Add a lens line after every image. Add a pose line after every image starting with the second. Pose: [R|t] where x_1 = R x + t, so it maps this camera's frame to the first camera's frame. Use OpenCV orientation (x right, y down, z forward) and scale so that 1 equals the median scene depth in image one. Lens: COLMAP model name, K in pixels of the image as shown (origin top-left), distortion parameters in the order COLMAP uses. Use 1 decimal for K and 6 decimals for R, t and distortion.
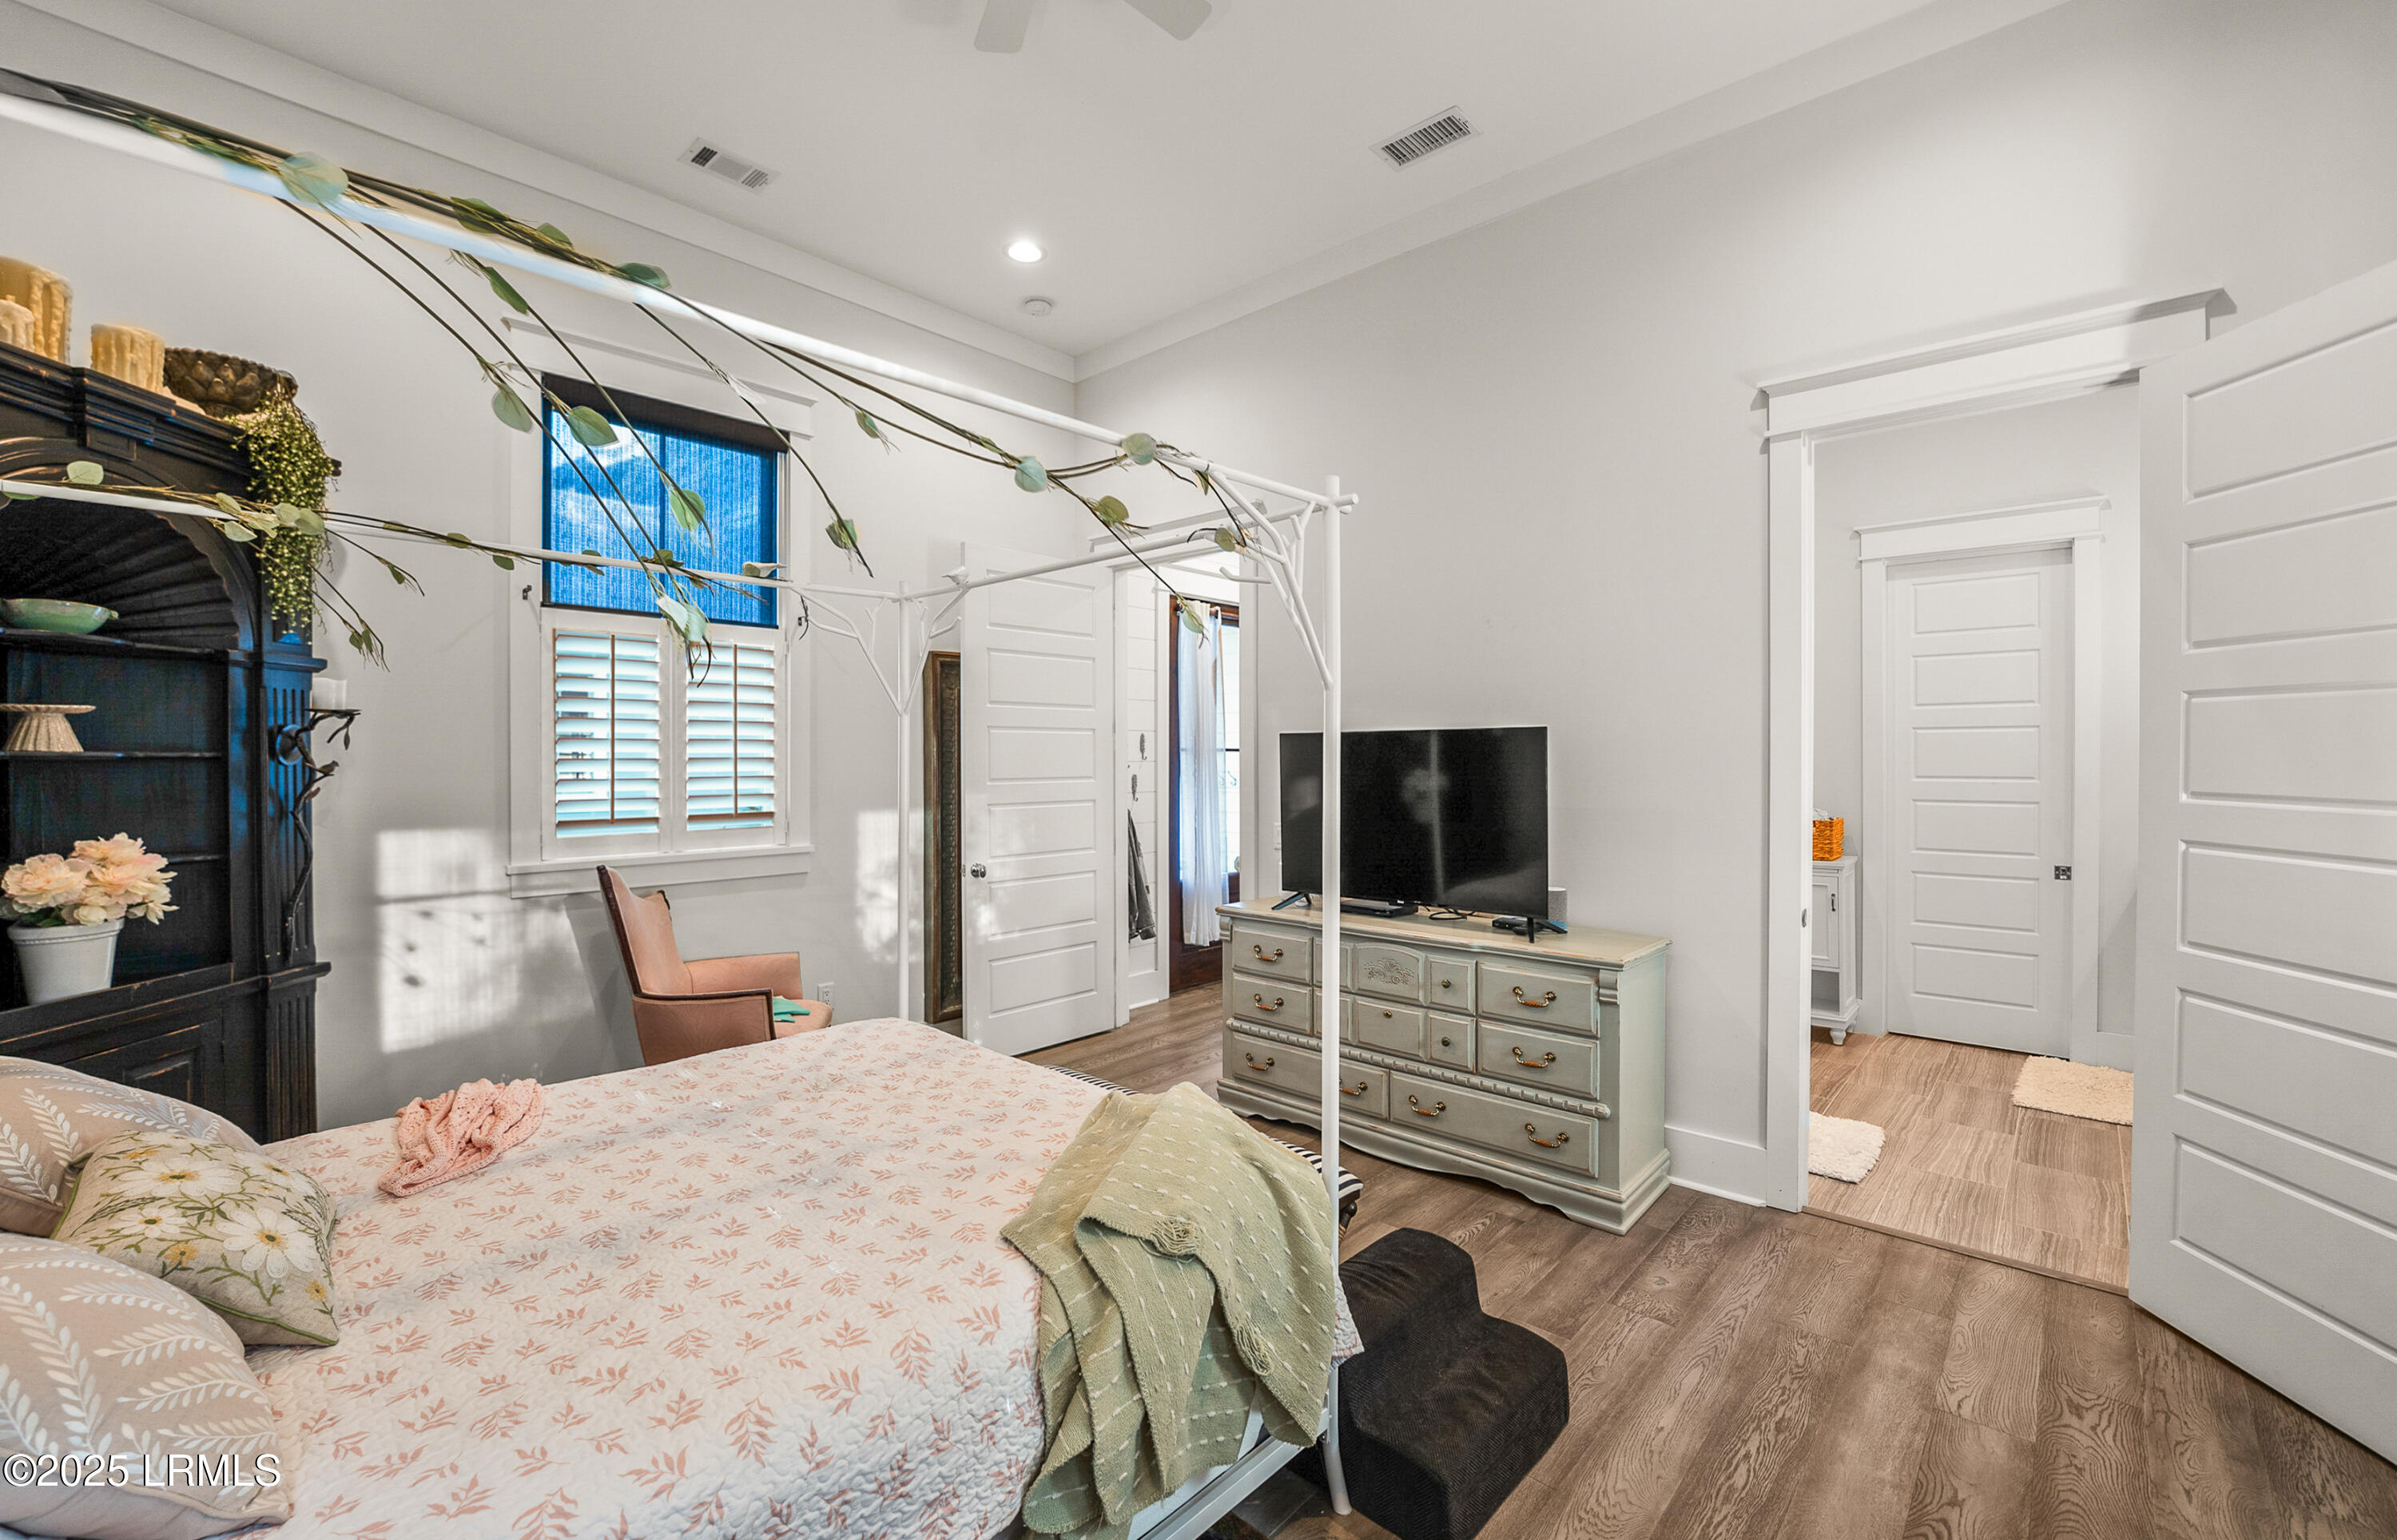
lens RADIAL K [[997.0, 0, 1203.0], [0, 997.0, 759.9], [0, 0, 1]] dist [-0.024726, 0.001985]
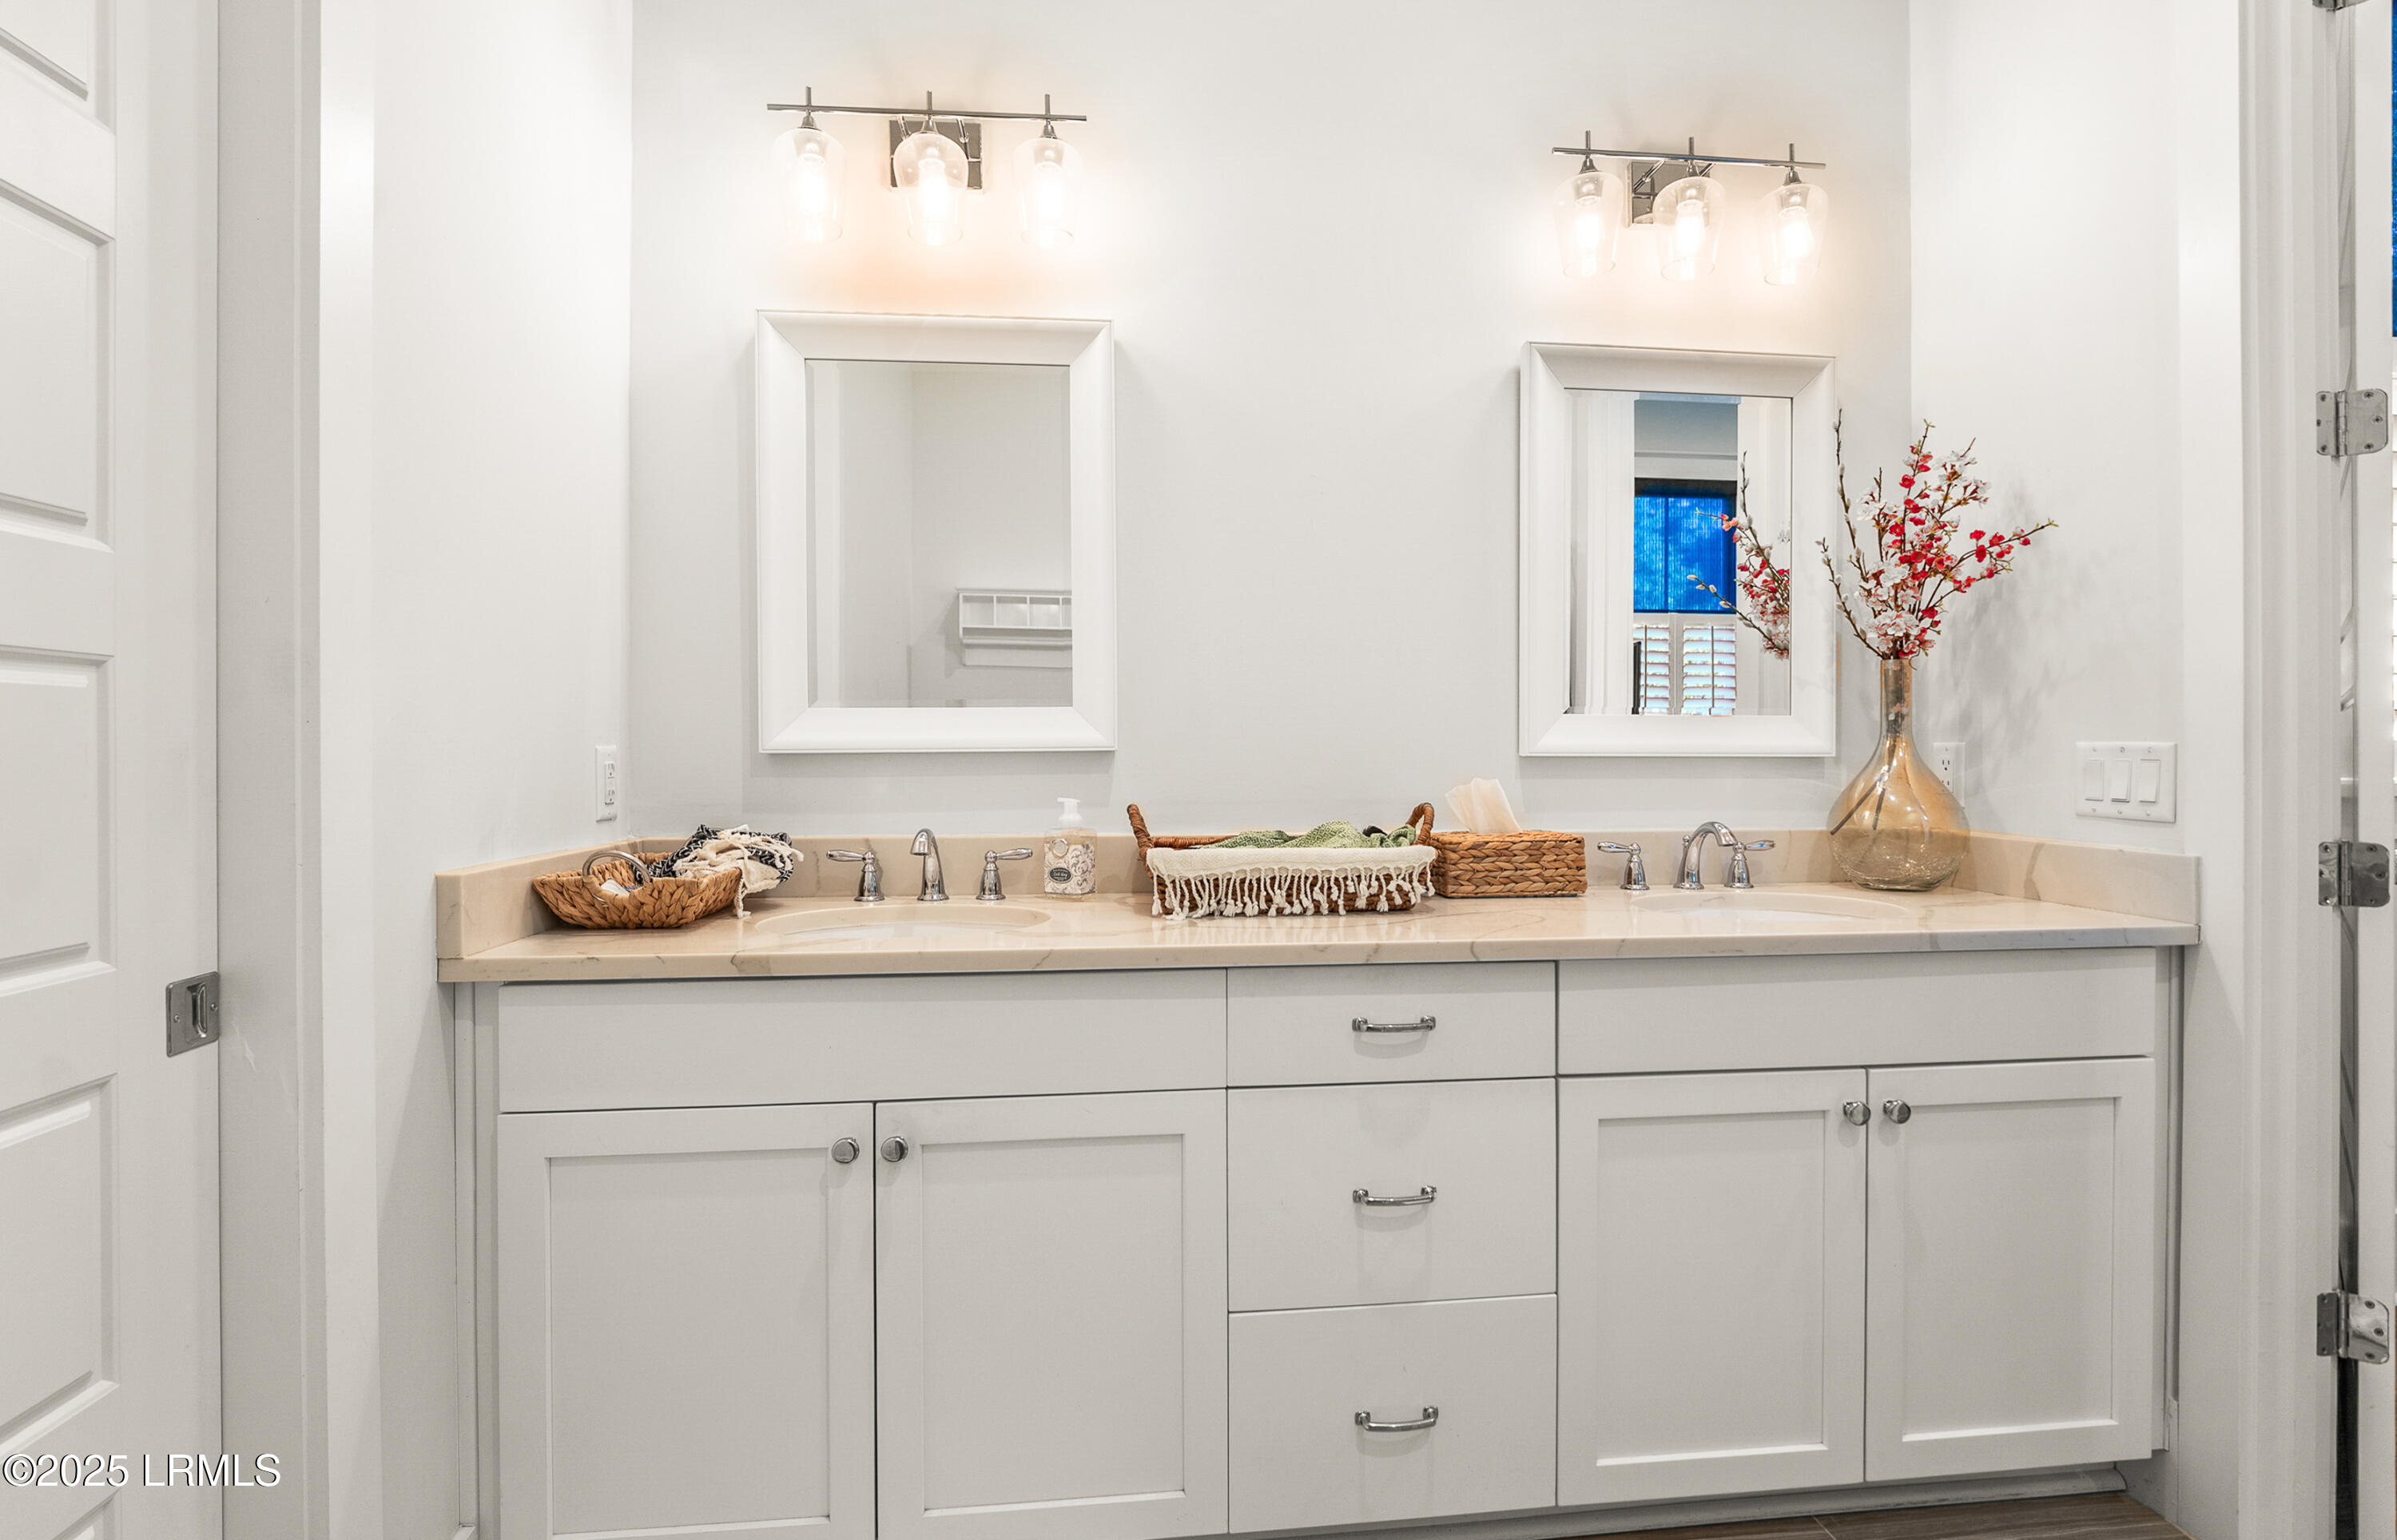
lens RADIAL K [[1125.2, 0, 1194.7], [0, 1125.2, 757.3], [0, 0, 1]] dist [-0.010159, -0.000803]
pose [[-0.744236, -0.004458, 0.667902, 0.527683], [-0.000324, 0.999980, 0.006313, 0.056998], [-0.667917, 0.004482, -0.744223, 0.952600]]
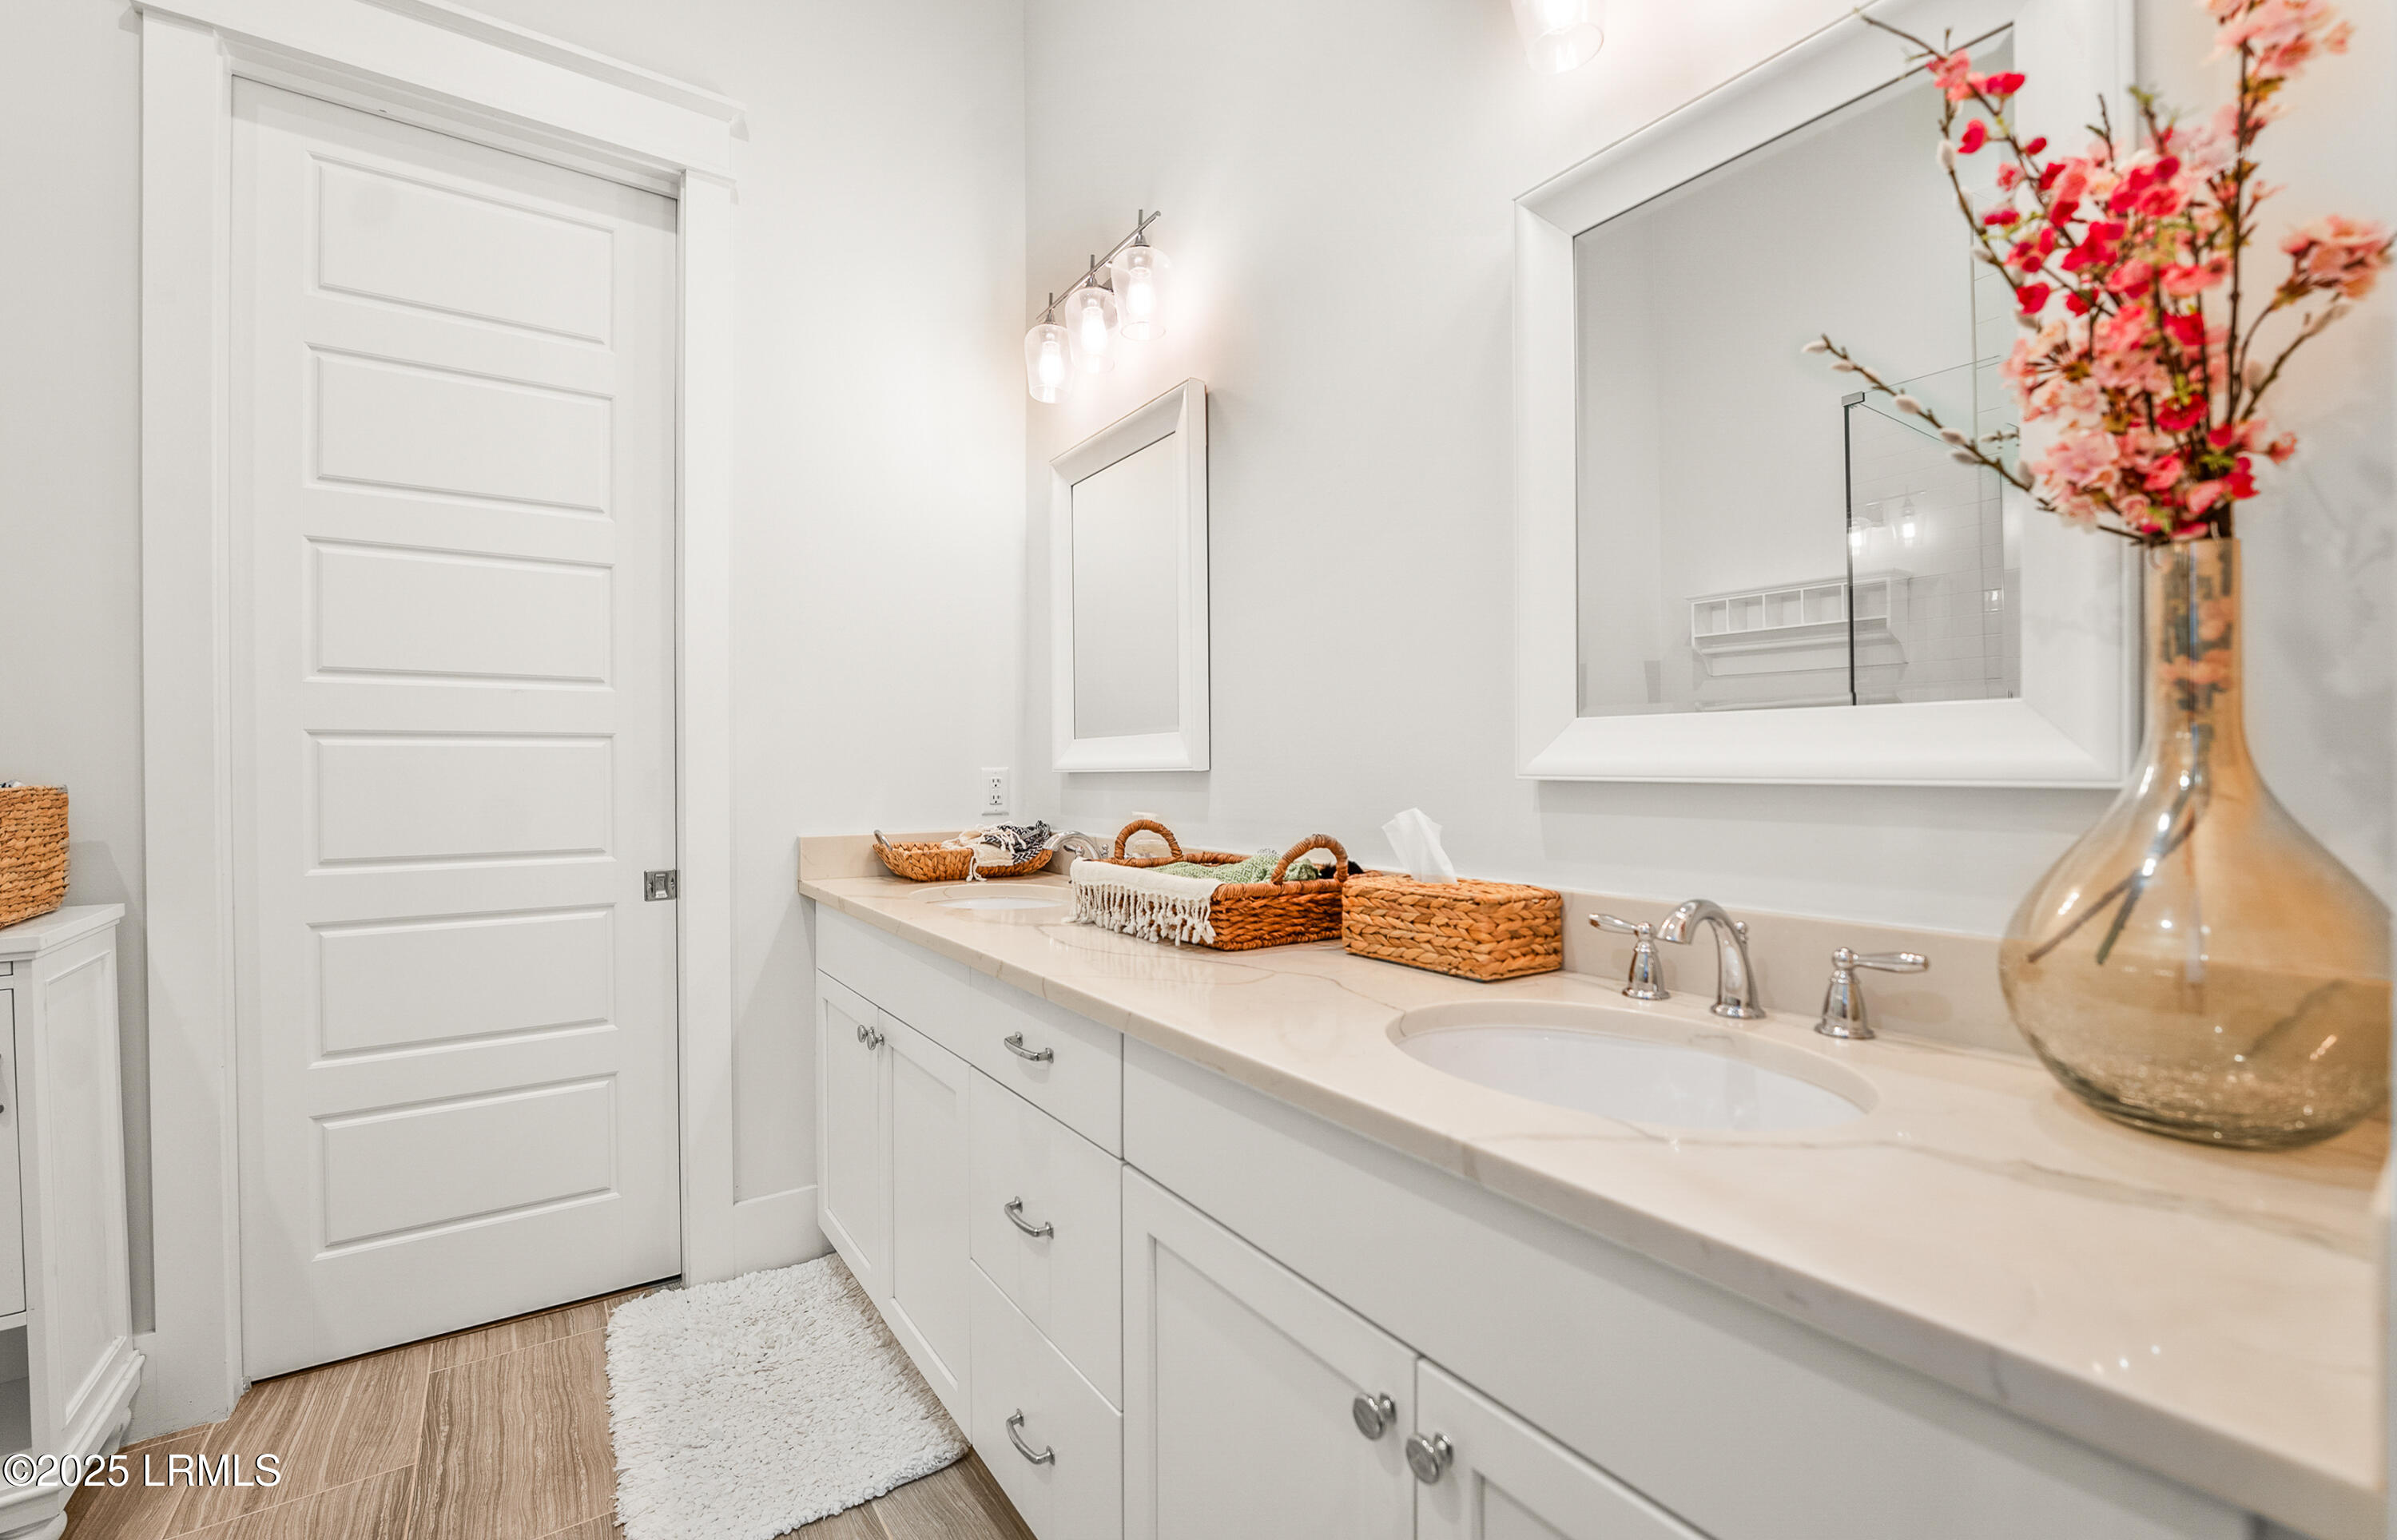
lens RADIAL K [[997.0, 0, 1200.9], [0, 997.0, 770.6], [0, 0, 1]] dist [-0.024726, 0.001985]
pose [[0.222621, -0.006208, 0.974885, 0.441995], [0.003702, 0.999978, 0.005523, 0.055049], [-0.974898, 0.002379, 0.222639, 0.596757]]
